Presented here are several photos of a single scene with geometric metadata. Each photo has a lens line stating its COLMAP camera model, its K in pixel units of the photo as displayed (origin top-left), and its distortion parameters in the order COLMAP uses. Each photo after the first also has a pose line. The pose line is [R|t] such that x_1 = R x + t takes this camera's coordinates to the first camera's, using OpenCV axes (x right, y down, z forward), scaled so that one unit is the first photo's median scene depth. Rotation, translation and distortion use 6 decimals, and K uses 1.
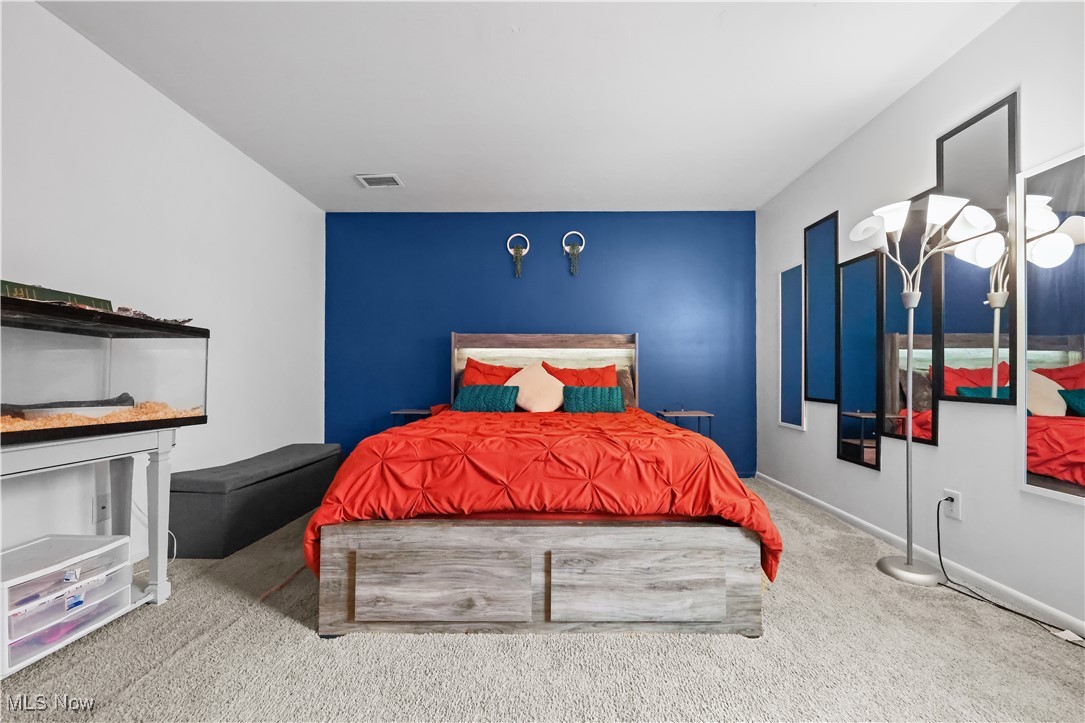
lens RADIAL K [[418.4, 0, 532.3], [0, 418.4, 360.9], [0, 0, 1]] dist [-0.001198, -0.000378]
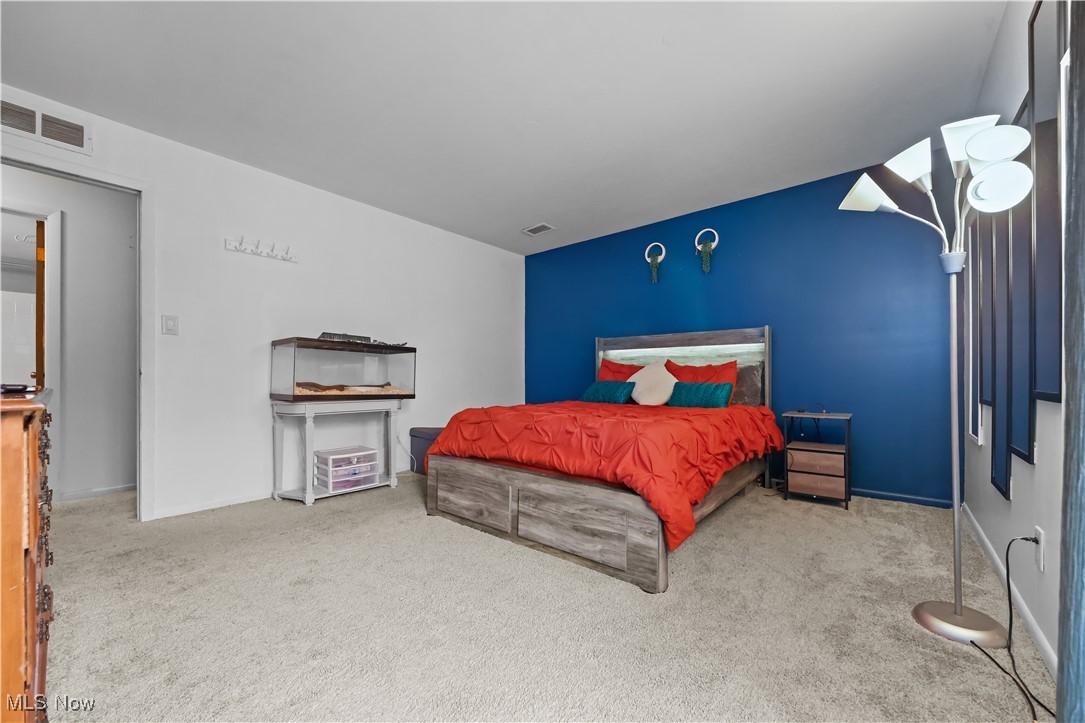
lens RADIAL K [[408.3, 0, 528.6], [0, 408.3, 363.1], [0, 0, 1]] dist [-0.001009, -0.000410]
pose [[0.764880, -0.024761, -0.643696, 0.958418], [0.024498, 0.999656, -0.009343, 0.026591], [0.643706, -0.008623, 0.765224, -0.069851]]
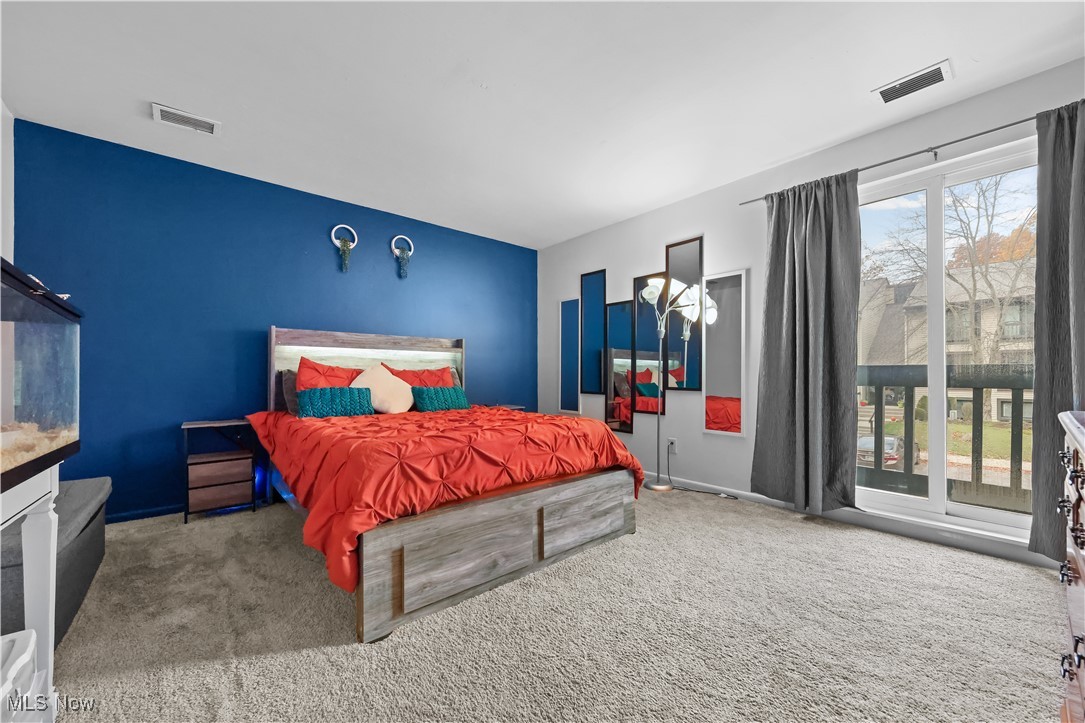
lens RADIAL K [[432.9, 0, 539.1], [0, 432.9, 358.9], [0, 0, 1]] dist [-0.000737, -0.000150]
pose [[0.738547, 0.023273, 0.673800, -0.875436], [-0.020939, 0.999714, -0.011580, -0.008502], [-0.673876, -0.005556, 0.738823, -0.020767]]
